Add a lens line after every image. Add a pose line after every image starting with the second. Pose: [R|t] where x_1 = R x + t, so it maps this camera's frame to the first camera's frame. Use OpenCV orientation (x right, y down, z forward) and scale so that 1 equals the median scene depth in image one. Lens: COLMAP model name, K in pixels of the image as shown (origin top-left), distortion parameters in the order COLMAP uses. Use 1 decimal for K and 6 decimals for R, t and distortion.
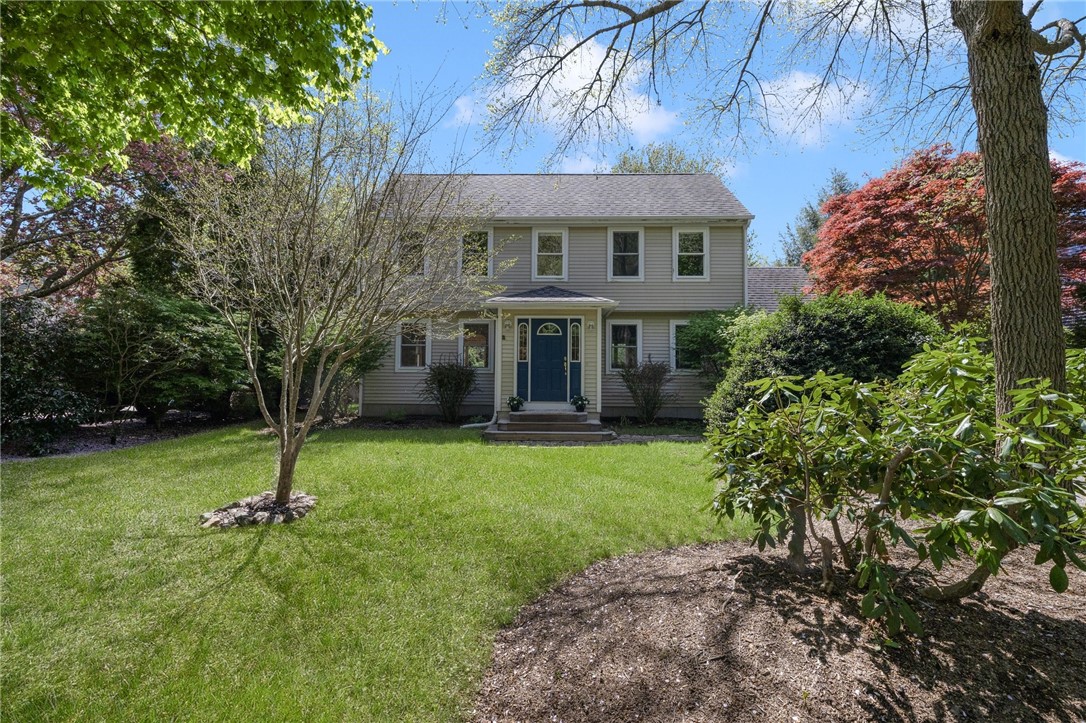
lens RADIAL K [[472.8, 0, 535.6], [0, 472.8, 332.5], [0, 0, 1]] dist [-0.001225, 0.000010]
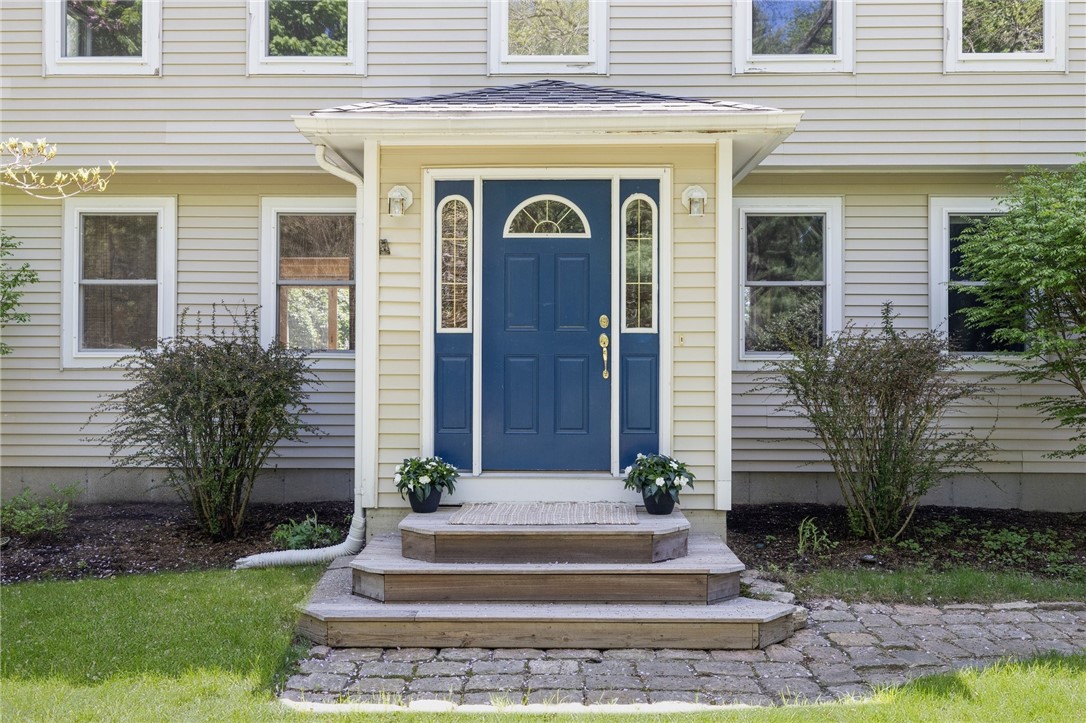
lens RADIAL K [[933.4, 0, 543.2], [0, 933.4, 320.6], [0, 0, 1]] dist [0.002712, -0.002753]
pose [[0.999874, -0.005923, 0.014730, 0.018335], [0.005115, 0.998511, 0.054307, 0.024204], [-0.015030, -0.054224, 0.998416, 0.441713]]
